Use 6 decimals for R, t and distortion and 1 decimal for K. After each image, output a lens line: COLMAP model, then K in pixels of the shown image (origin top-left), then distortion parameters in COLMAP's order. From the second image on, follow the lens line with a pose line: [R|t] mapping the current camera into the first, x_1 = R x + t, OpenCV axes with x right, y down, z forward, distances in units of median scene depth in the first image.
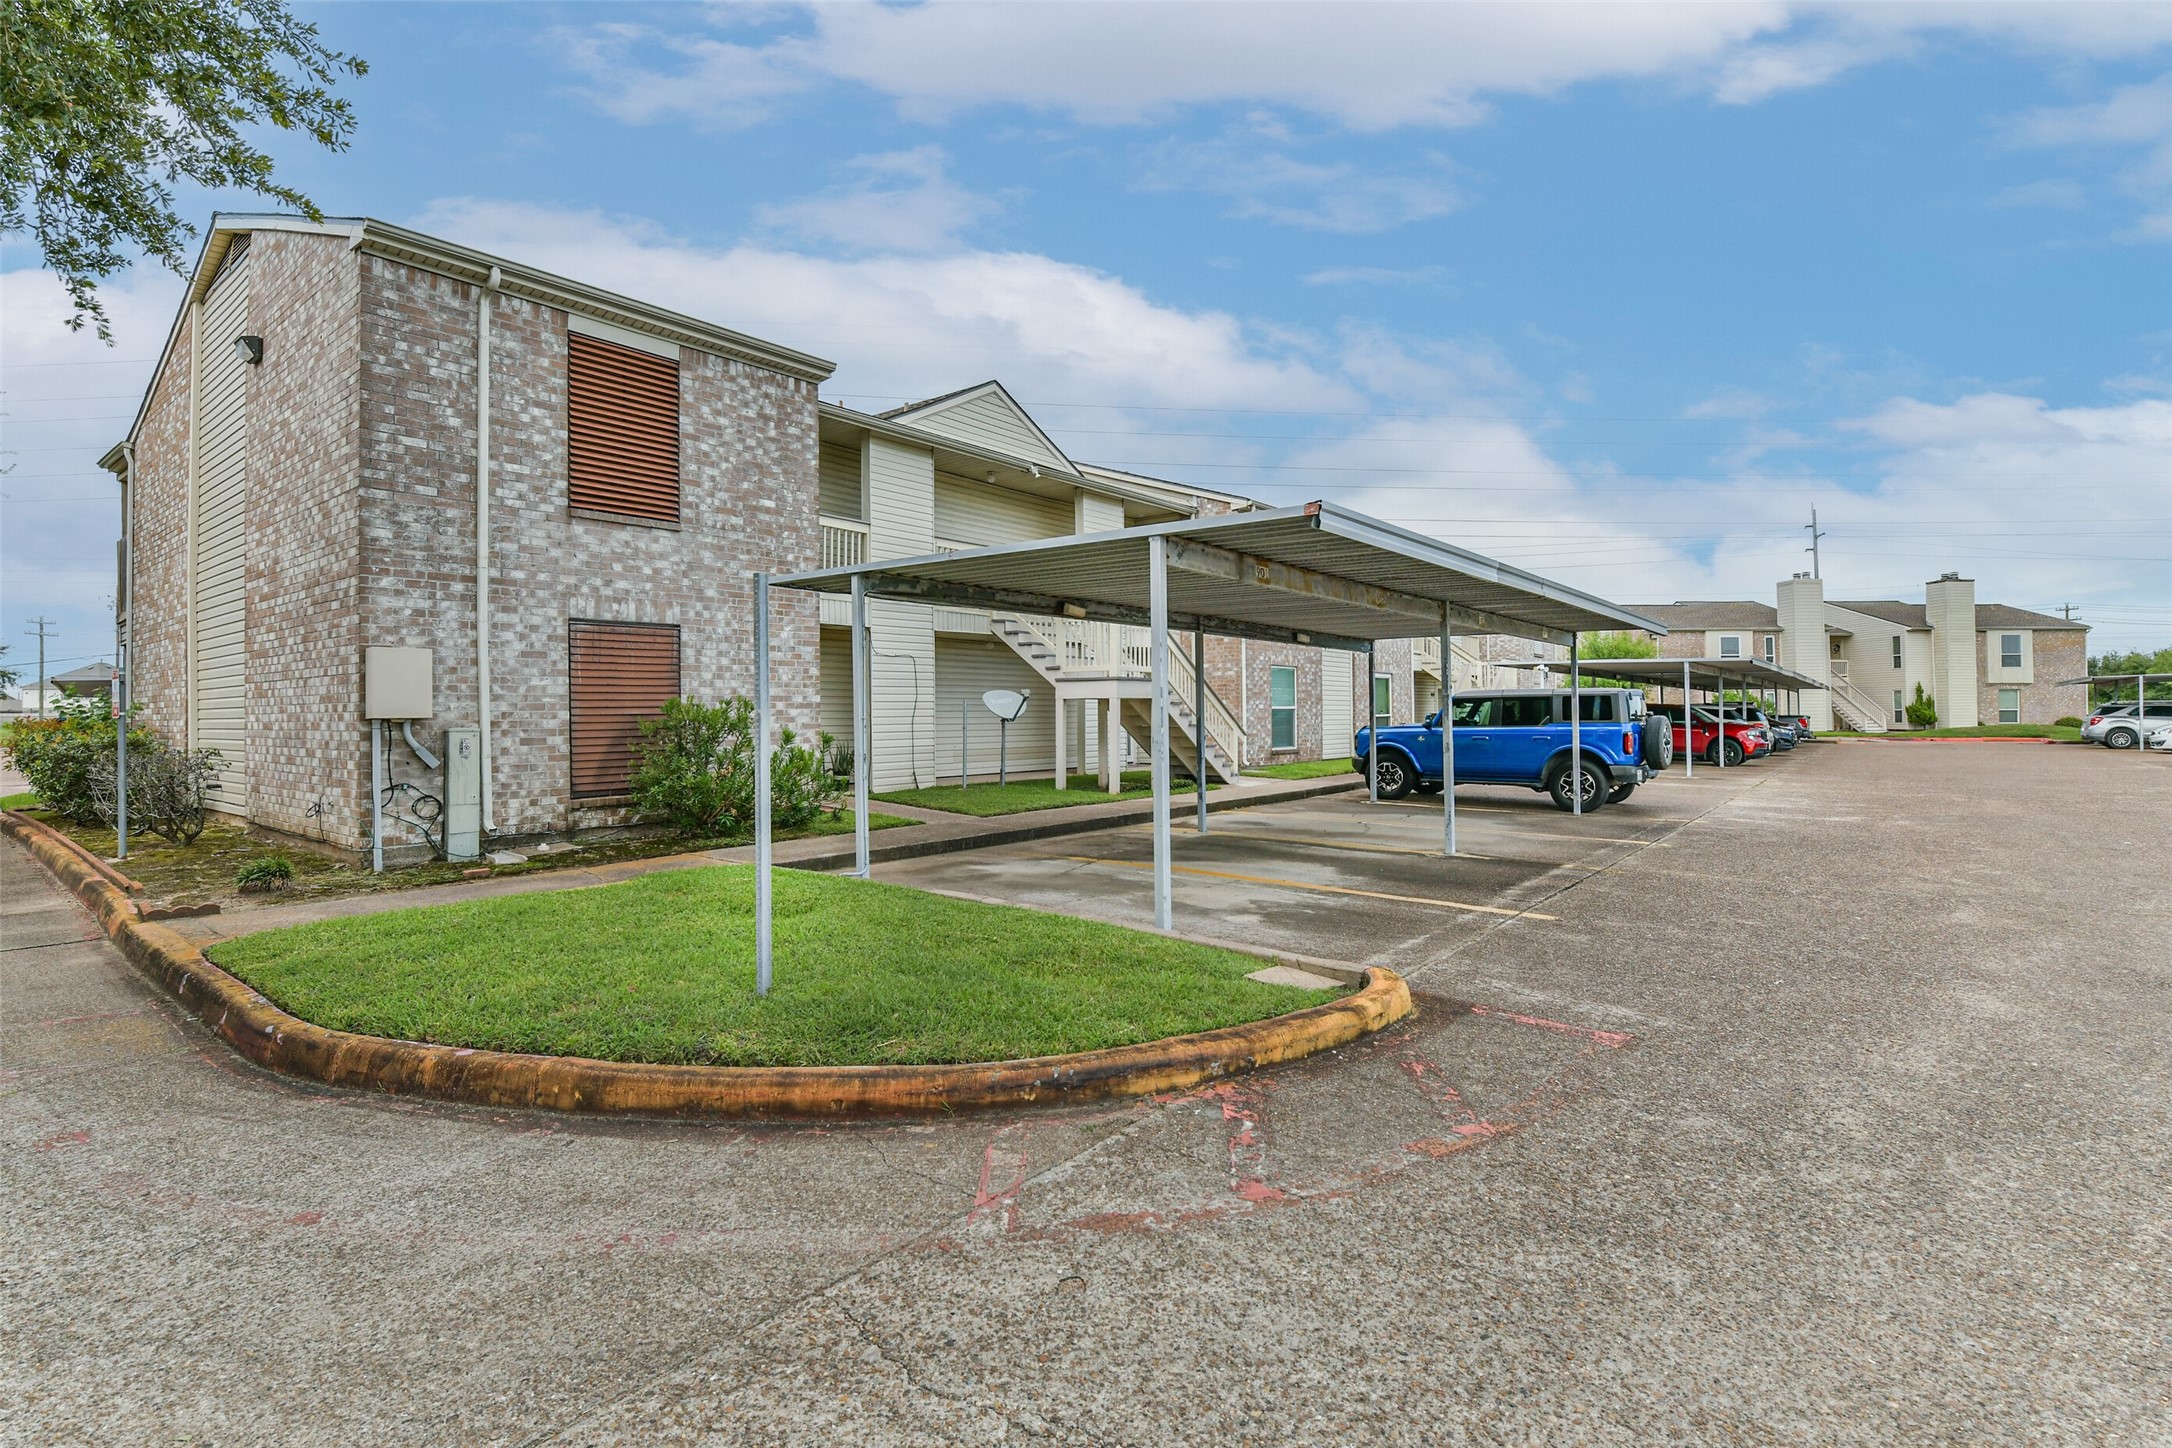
lens RADIAL K [[964.9, 0, 1083.6], [0, 964.9, 706.2], [0, 0, 1]] dist [0.024038, -0.005433]
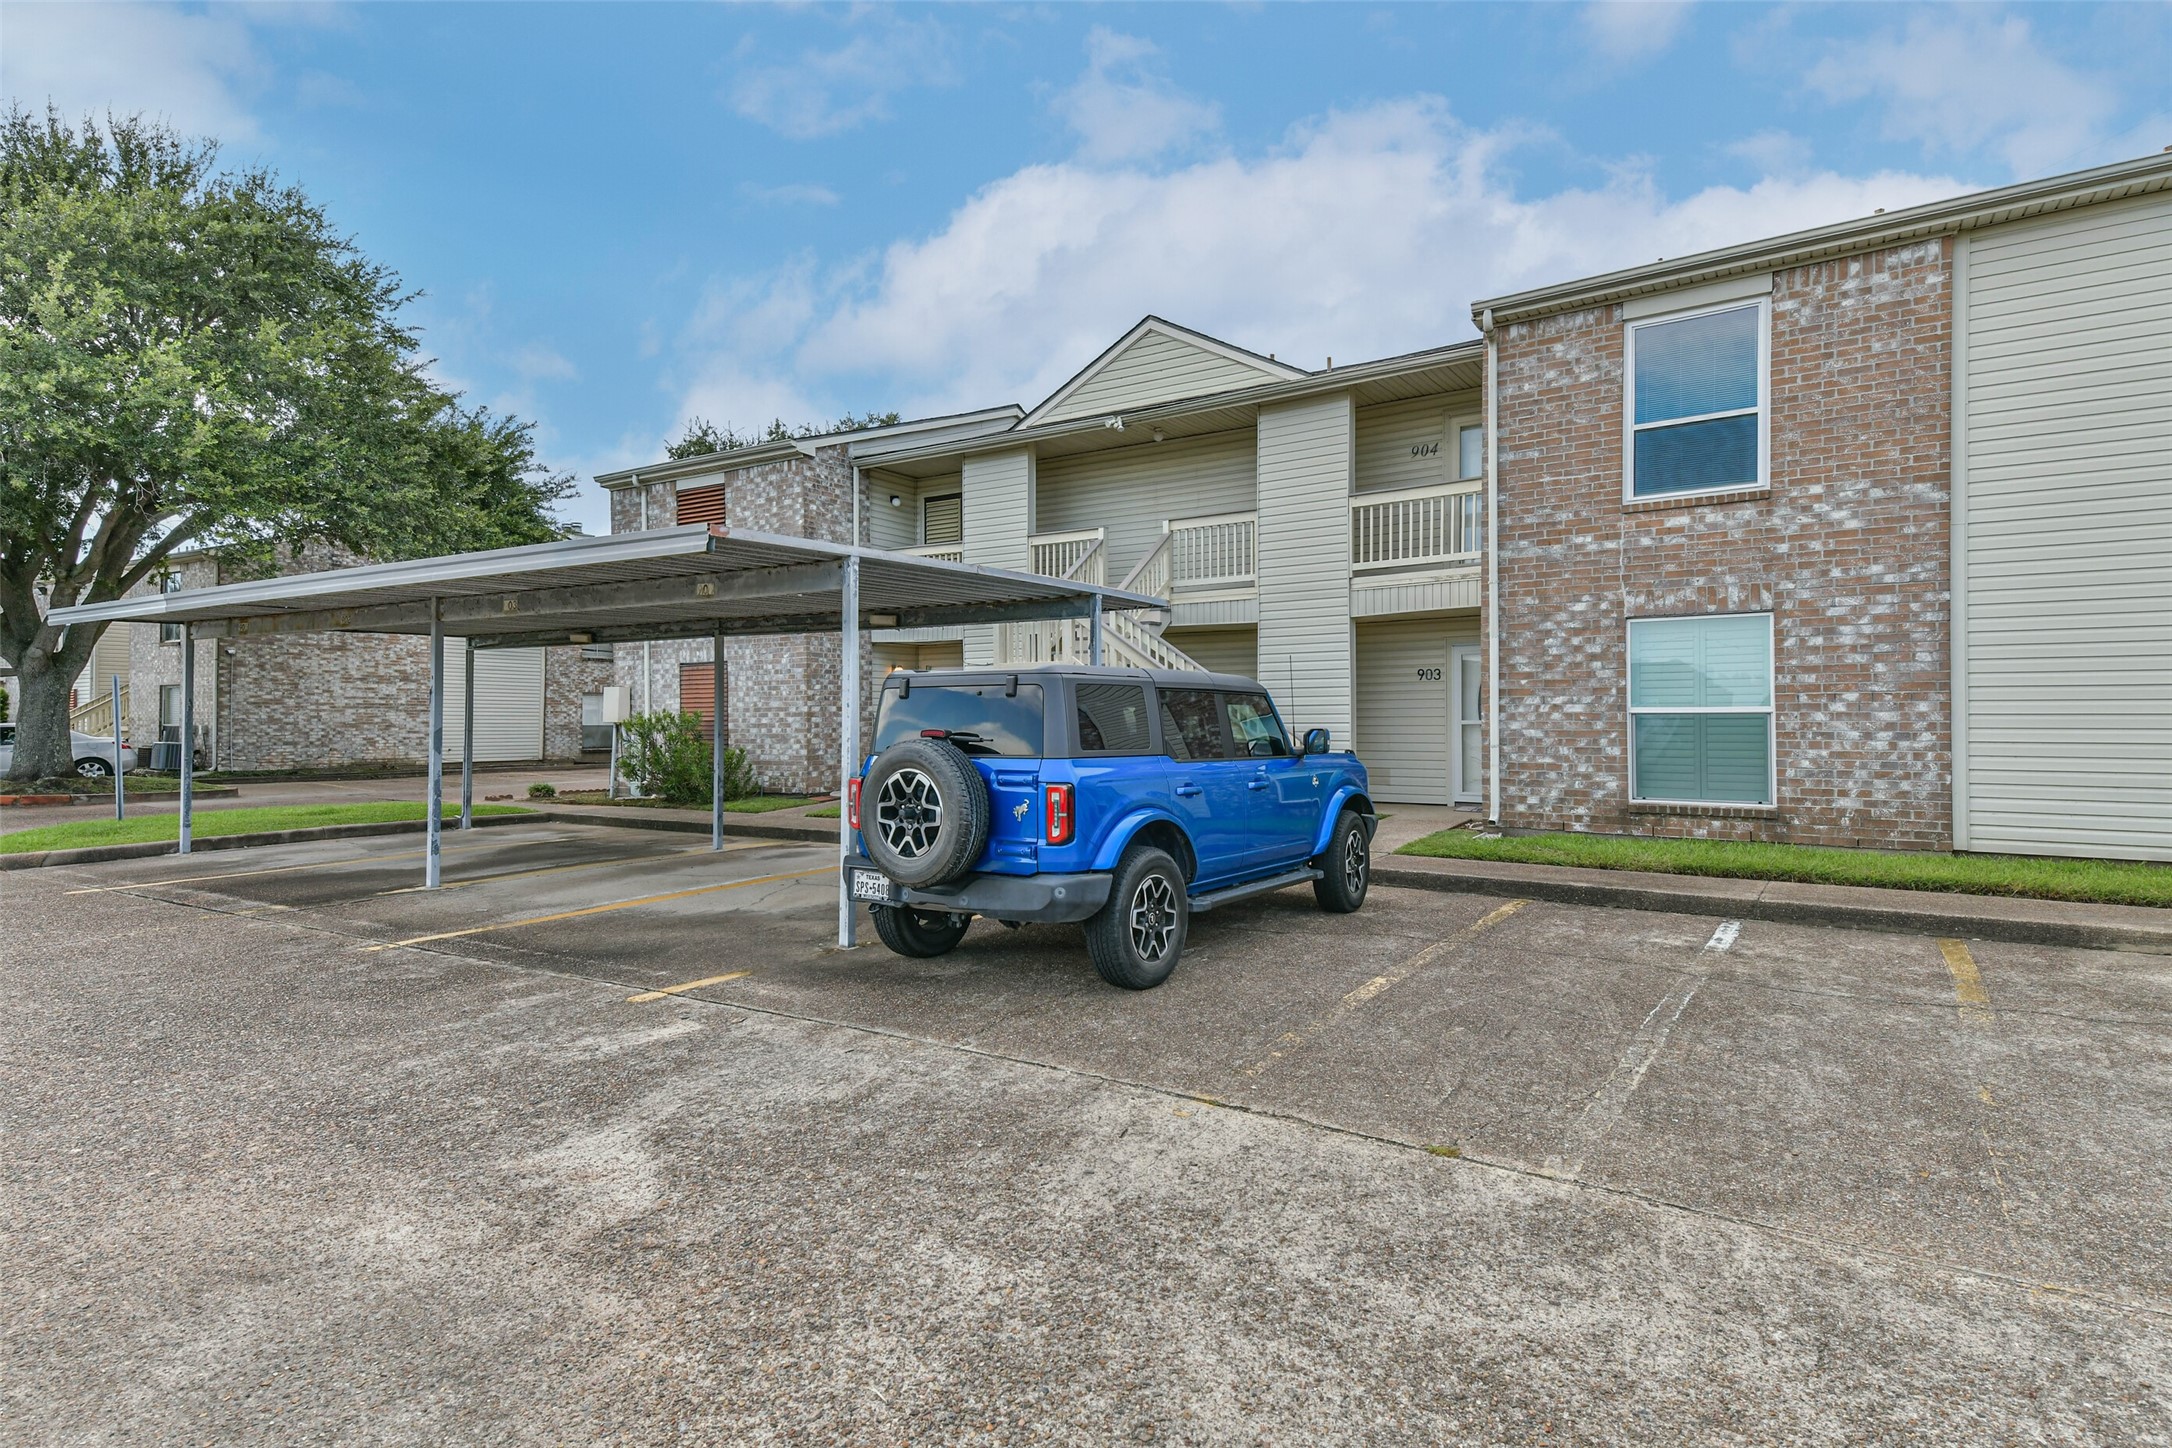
lens RADIAL K [[1168.5, 0, 1071.5], [0, 1168.5, 727.4], [0, 0, 1]] dist [0.084399, 0.000227]
pose [[0.130527, 0.005346, -0.991430, 1.338586], [0.006353, 0.999960, 0.006228, 0.009401], [0.991424, -0.007112, 0.130488, 1.193875]]
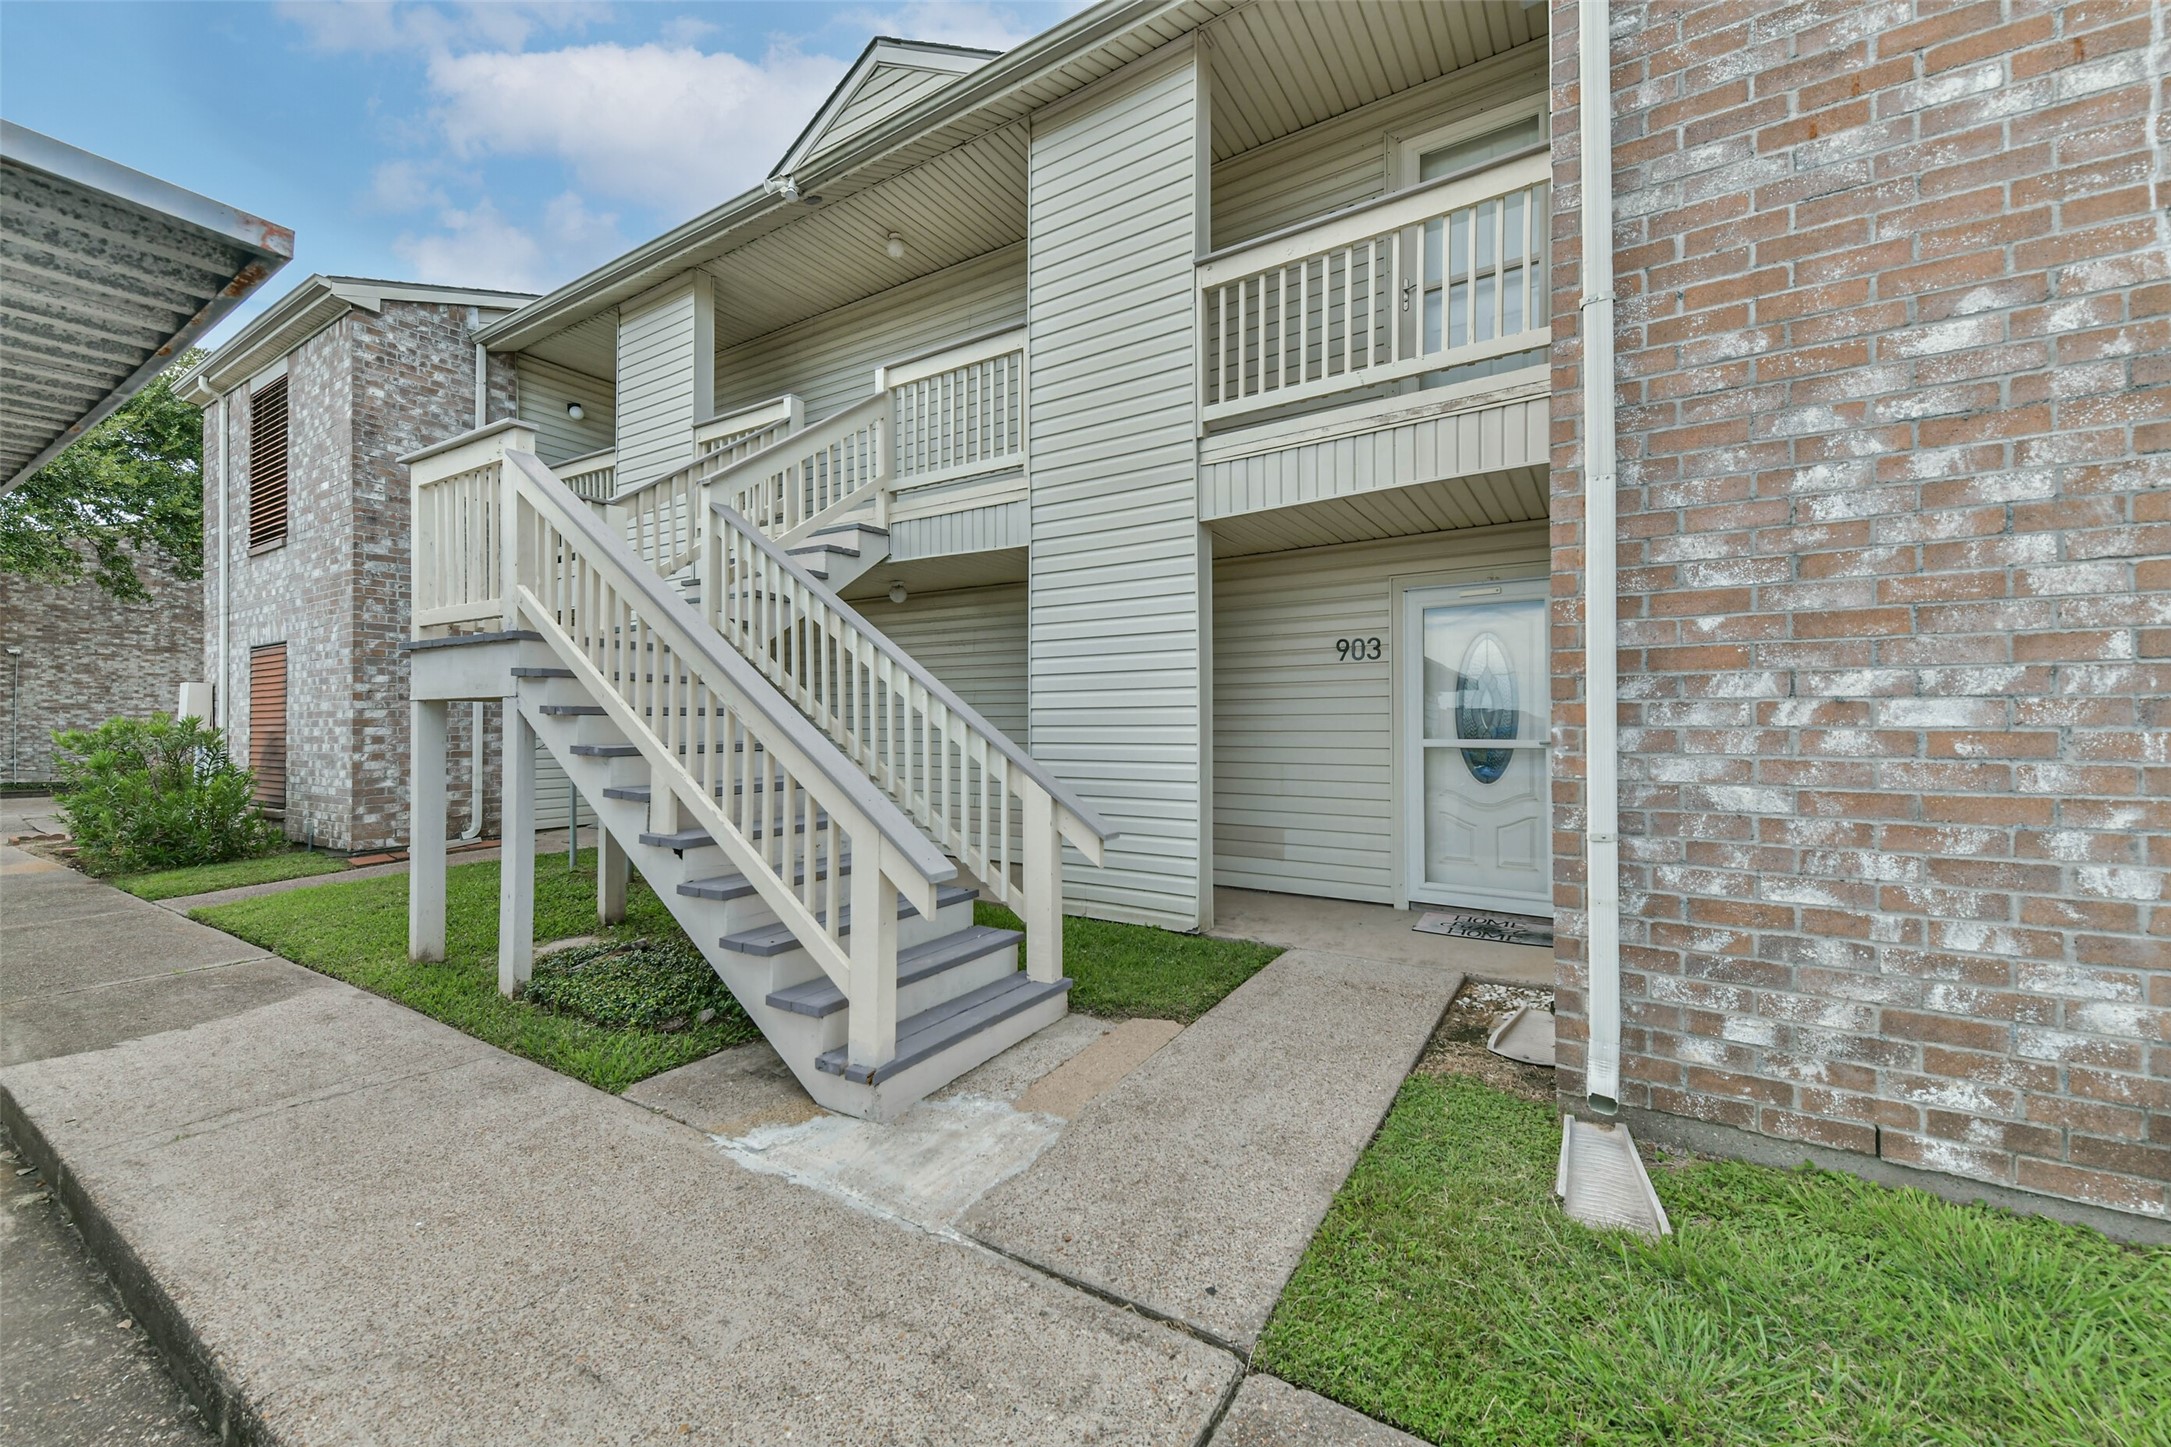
lens RADIAL K [[848.2, 0, 1094.6], [0, 848.2, 734.7], [0, 0, 1]] dist [-0.000565, -0.000001]
pose [[0.157705, 0.011551, -0.987419, 0.513824], [0.004583, 0.999912, 0.012429, 0.003447], [0.987476, -0.006486, 0.157638, 1.547969]]
